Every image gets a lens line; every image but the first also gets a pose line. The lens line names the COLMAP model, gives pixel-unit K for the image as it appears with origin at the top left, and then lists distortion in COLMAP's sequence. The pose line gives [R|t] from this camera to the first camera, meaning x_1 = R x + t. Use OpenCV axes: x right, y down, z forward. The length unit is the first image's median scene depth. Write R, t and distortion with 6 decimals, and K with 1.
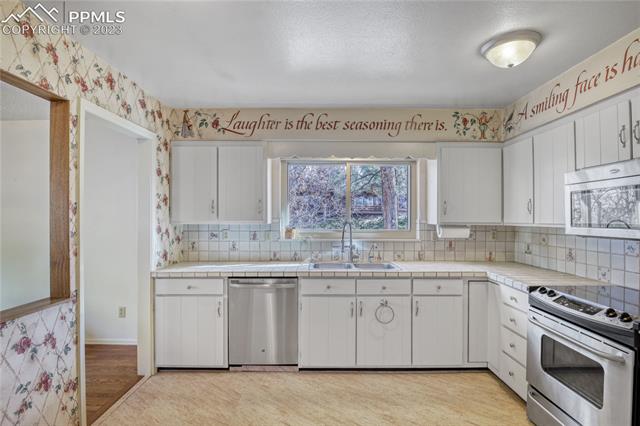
lens RADIAL K [[317.2, 0, 317.9], [0, 317.2, 214.4], [0, 0, 1]] dist [-0.000377, -0.000455]
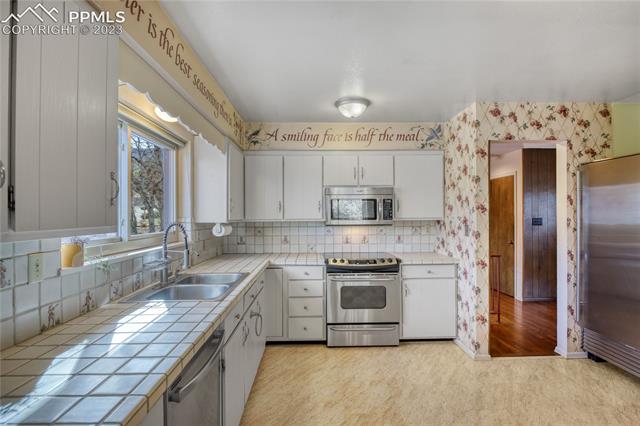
lens RADIAL K [[317.2, 0, 317.8], [0, 317.2, 212.9], [0, 0, 1]] dist [-0.000377, -0.000455]
pose [[-0.021586, 0.003545, 0.999761, -0.685451], [-0.002382, 0.999991, -0.003597, 0.006037], [-0.999764, -0.002459, -0.021577, 0.873342]]
